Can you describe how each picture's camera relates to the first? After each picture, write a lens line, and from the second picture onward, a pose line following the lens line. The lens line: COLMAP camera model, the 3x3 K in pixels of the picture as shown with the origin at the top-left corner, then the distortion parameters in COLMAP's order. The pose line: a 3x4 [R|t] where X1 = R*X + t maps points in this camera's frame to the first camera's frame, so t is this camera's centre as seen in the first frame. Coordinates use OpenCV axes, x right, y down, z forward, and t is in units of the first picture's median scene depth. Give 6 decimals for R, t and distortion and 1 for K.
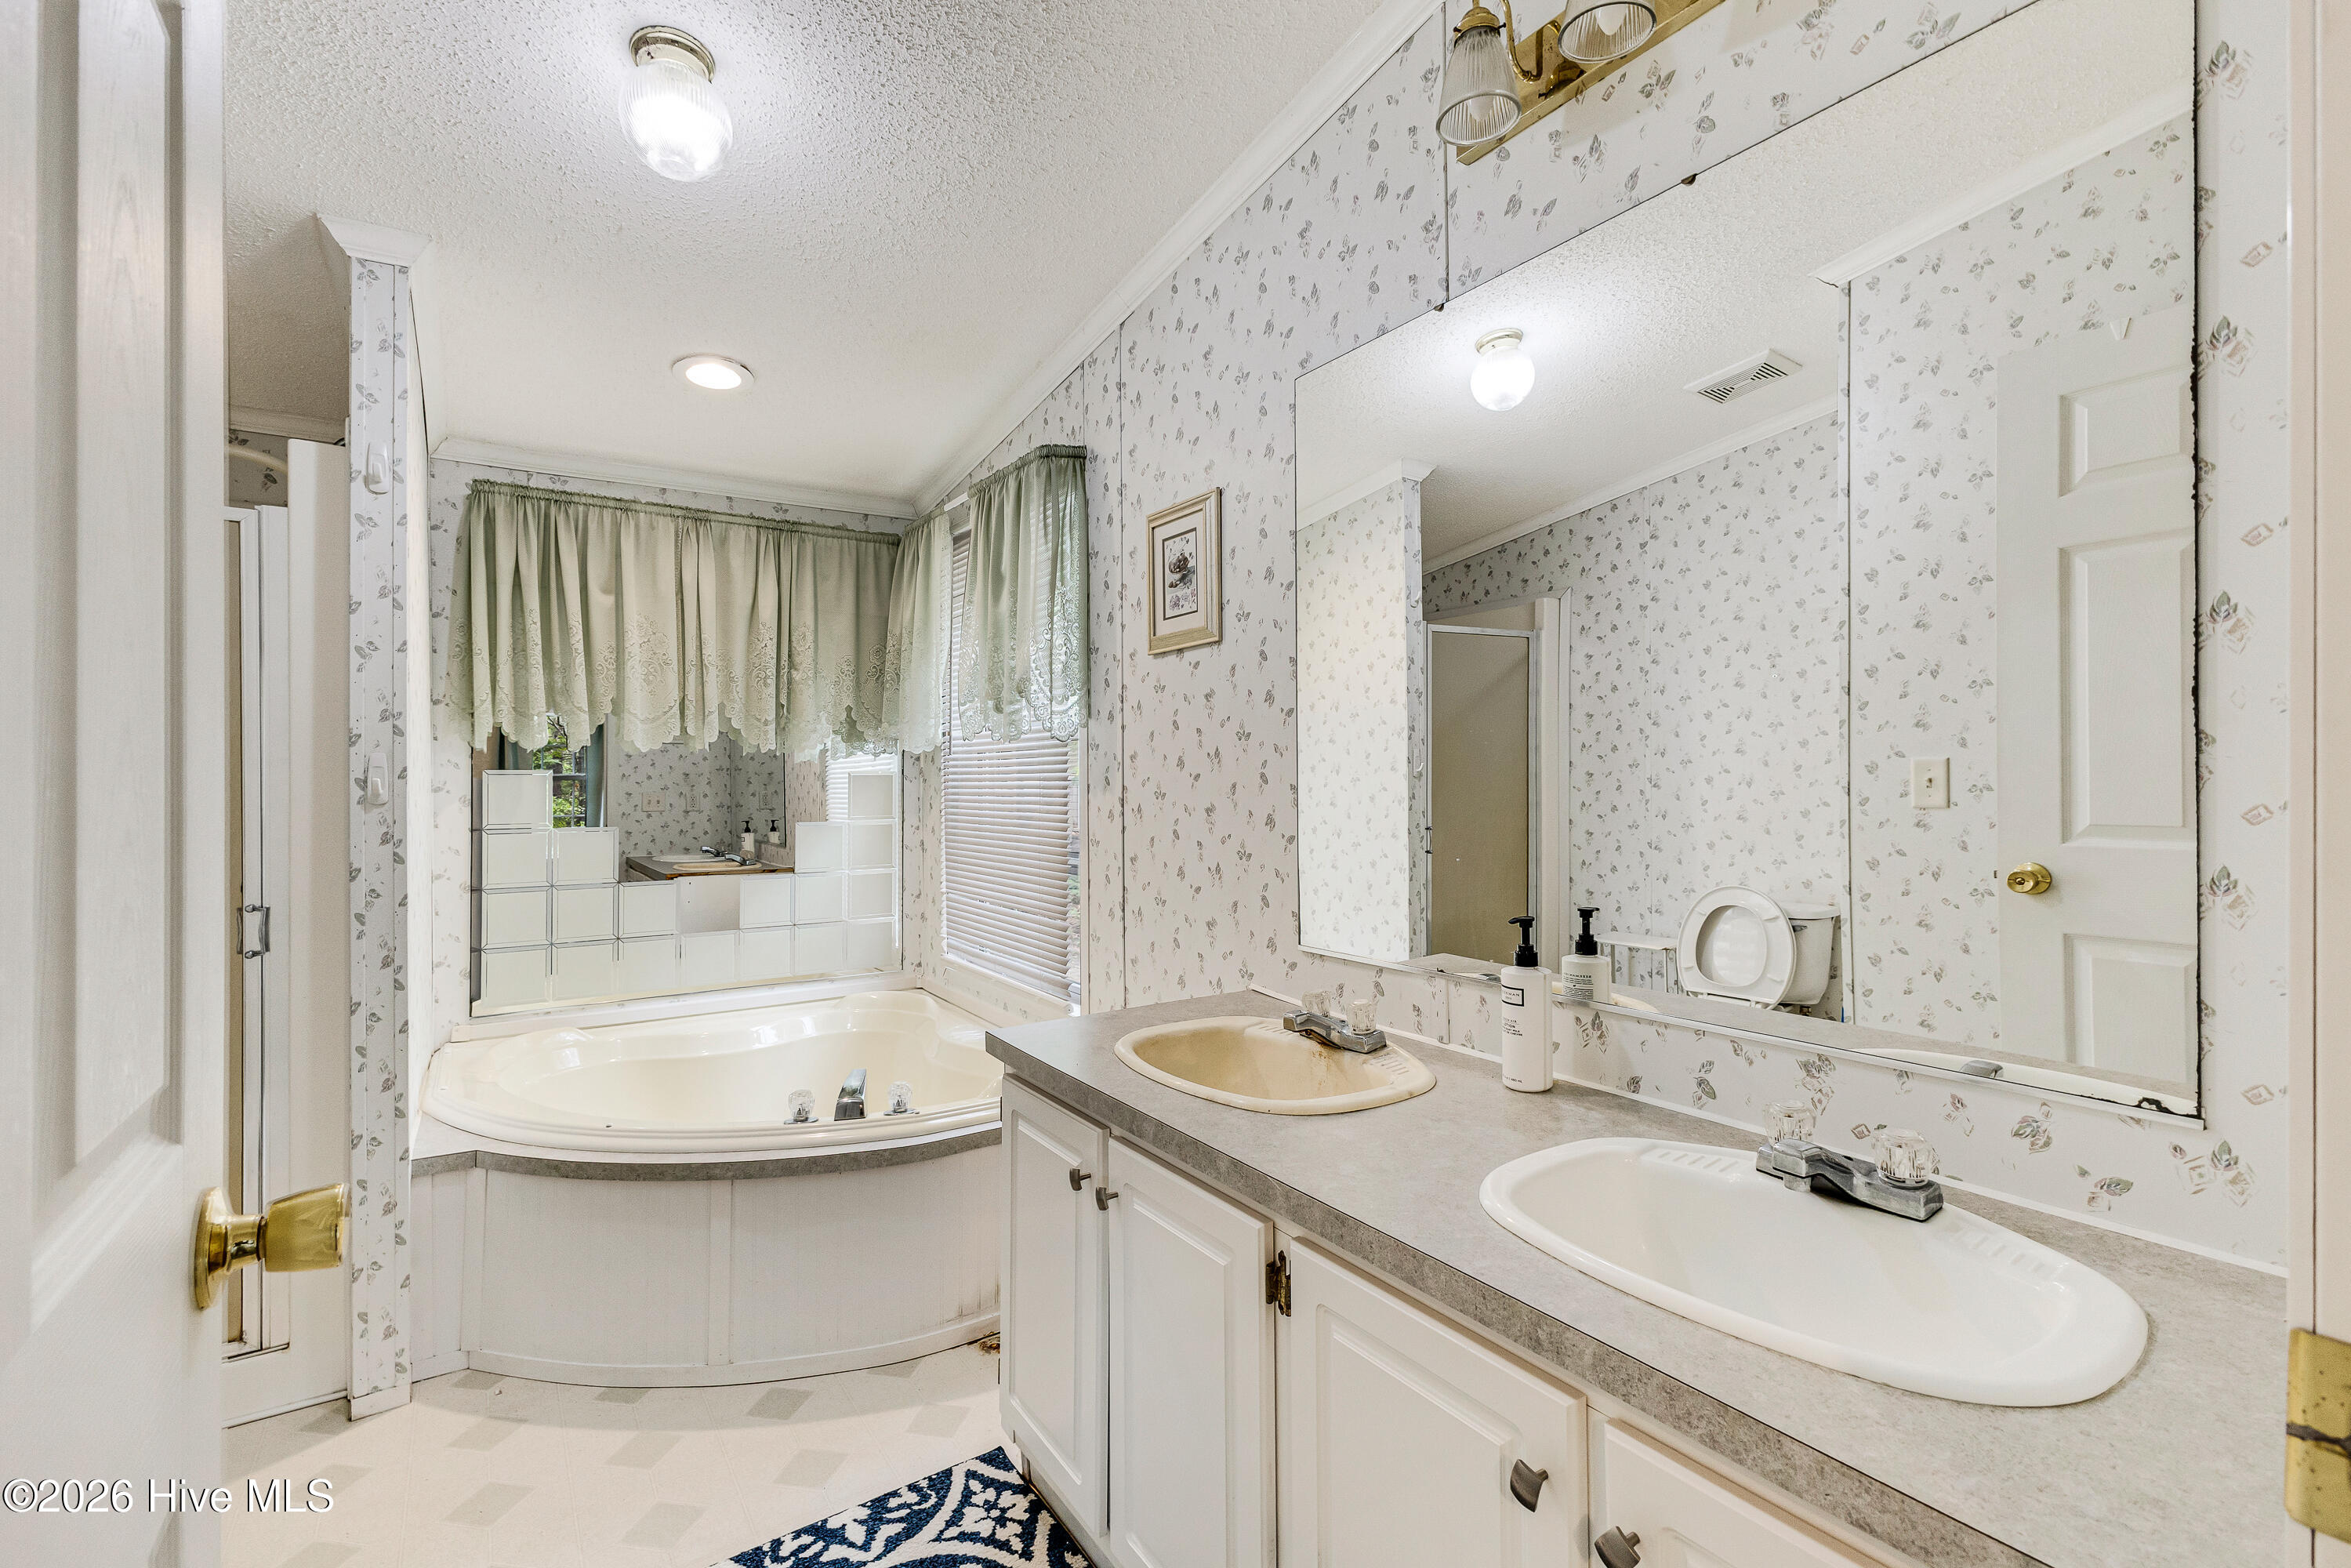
lens RADIAL K [[1031.4, 0, 1200.1], [0, 1031.4, 797.9], [0, 0, 1]] dist [0.022667, 0.000499]
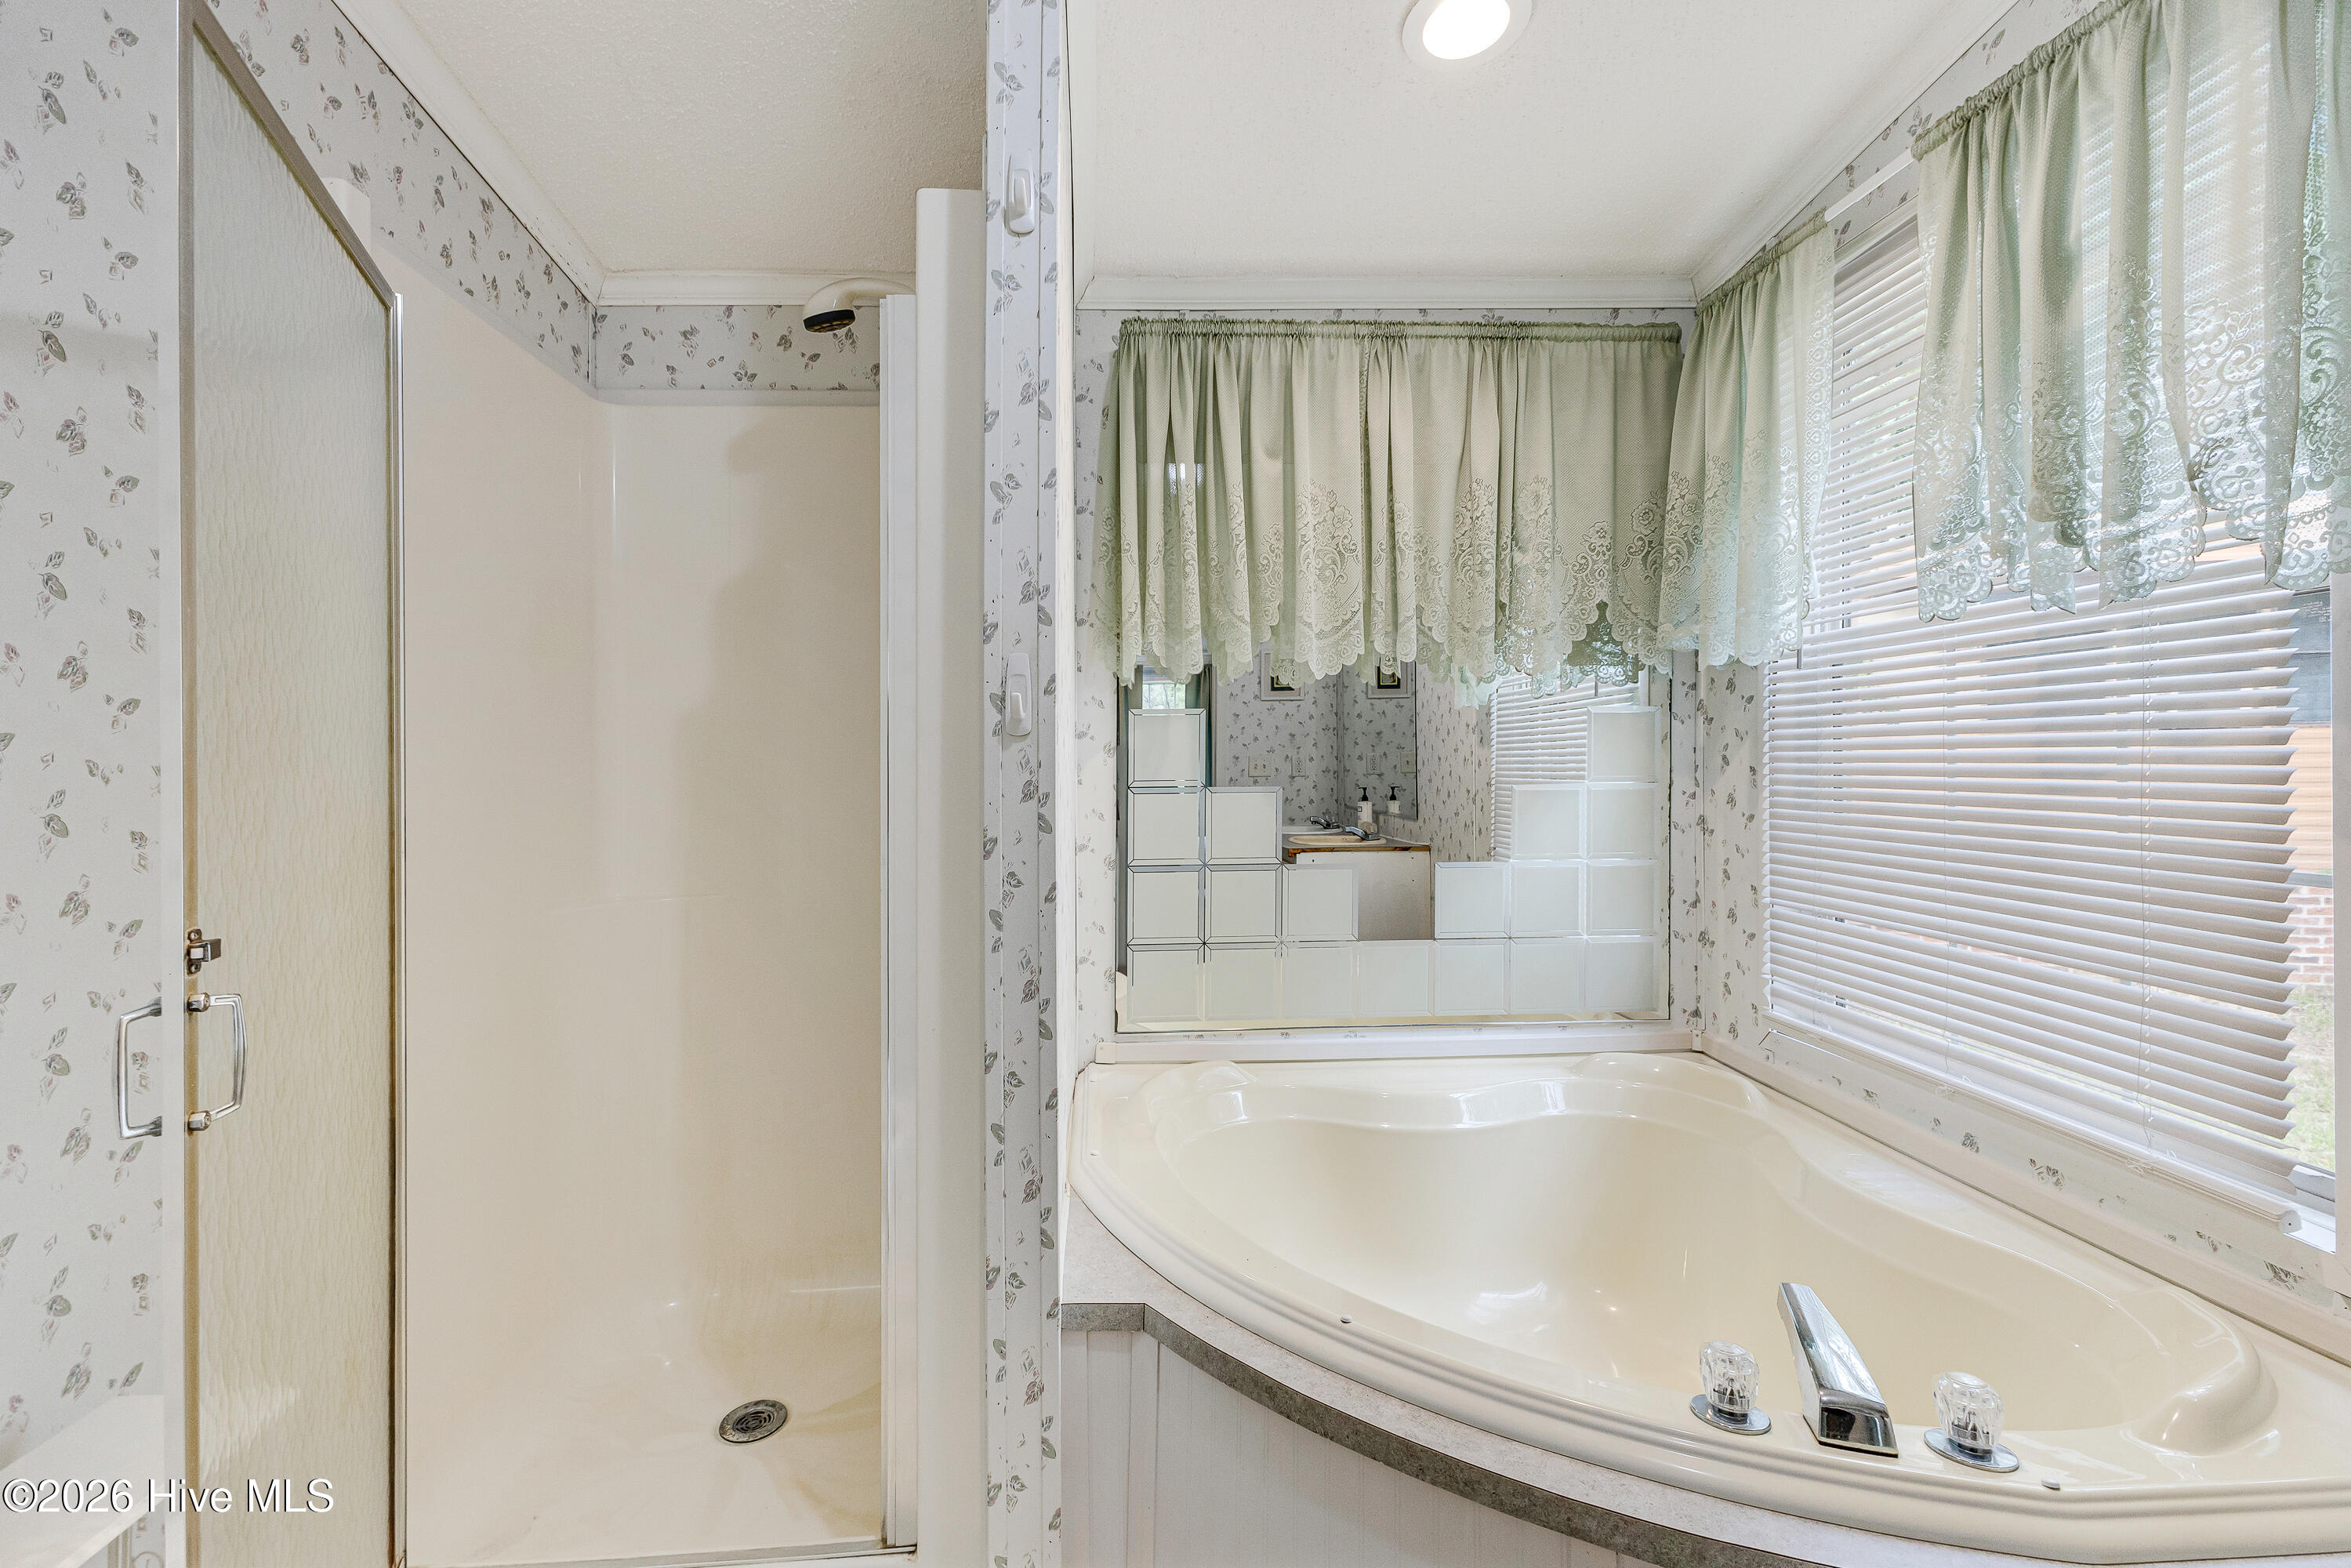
lens RADIAL K [[1031.4, 0, 1200.1], [0, 1031.4, 797.9], [0, 0, 1]] dist [0.022667, 0.000499]
pose [[0.877777, 0.017631, -0.478745, -0.282814], [-0.006179, 0.999656, 0.025486, 0.018920], [0.479030, -0.019412, 0.877584, 0.365057]]
